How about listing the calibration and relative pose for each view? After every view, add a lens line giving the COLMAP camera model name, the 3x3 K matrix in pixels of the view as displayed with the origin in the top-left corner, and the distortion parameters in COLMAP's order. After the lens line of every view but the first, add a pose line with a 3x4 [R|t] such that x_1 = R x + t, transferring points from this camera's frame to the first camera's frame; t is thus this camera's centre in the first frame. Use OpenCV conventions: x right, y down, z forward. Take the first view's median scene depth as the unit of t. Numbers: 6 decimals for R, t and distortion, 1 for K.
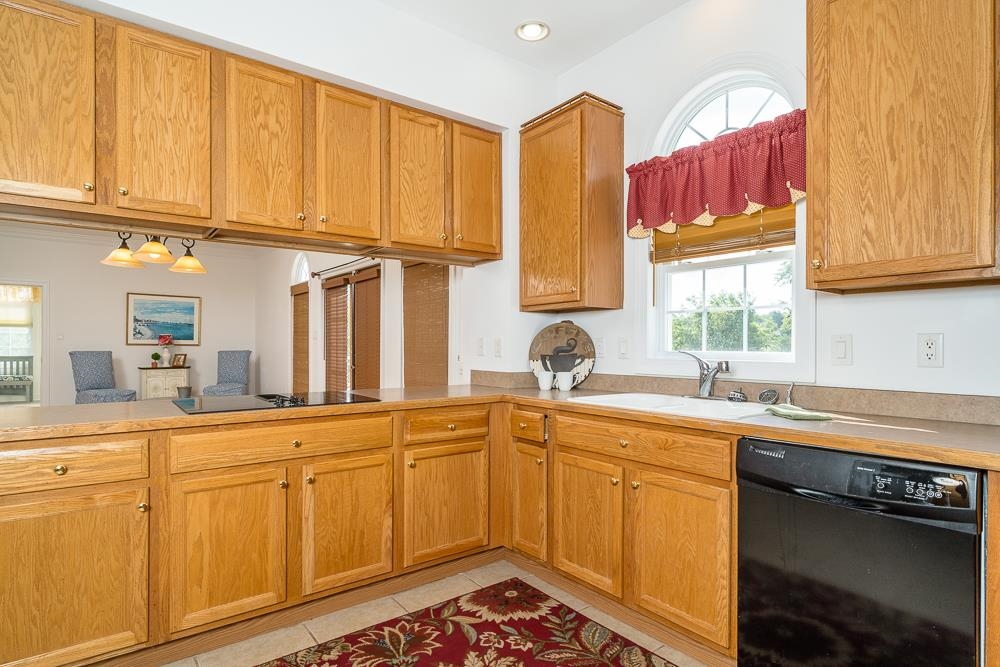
lens RADIAL K [[525.1, 0, 499.1], [0, 525.1, 343.3], [0, 0, 1]] dist [-0.005152, -0.000649]
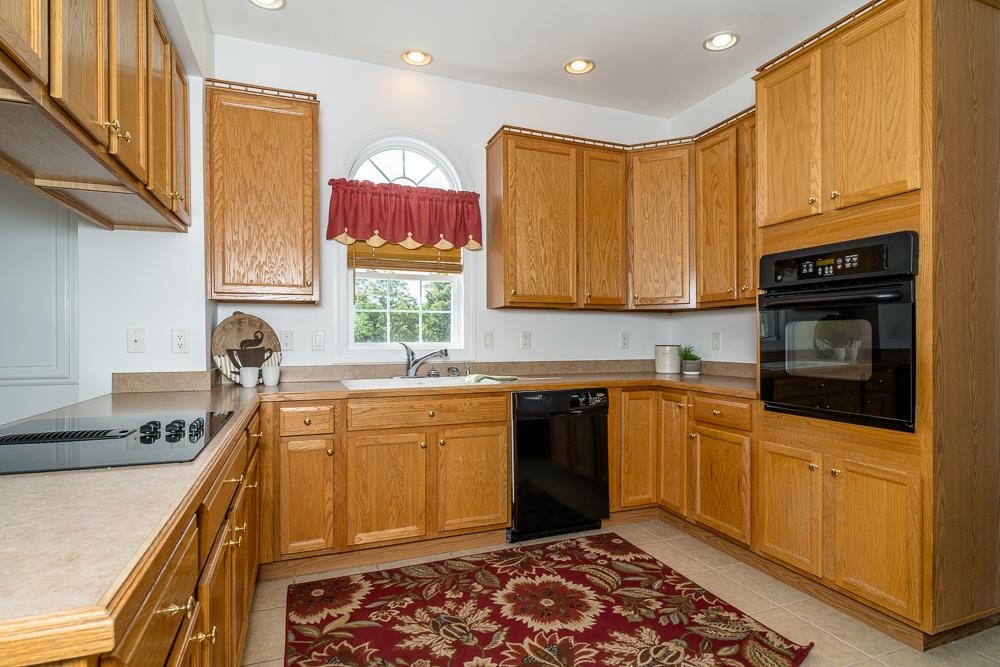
lens RADIAL K [[525.1, 0, 500.2], [0, 525.1, 332.9], [0, 0, 1]] dist [-0.005152, -0.000649]
pose [[0.281151, 0.002409, 0.959660, -0.885058], [-0.001787, 0.999996, -0.001987, -0.007191], [-0.959662, -0.001156, 0.281155, 0.428551]]
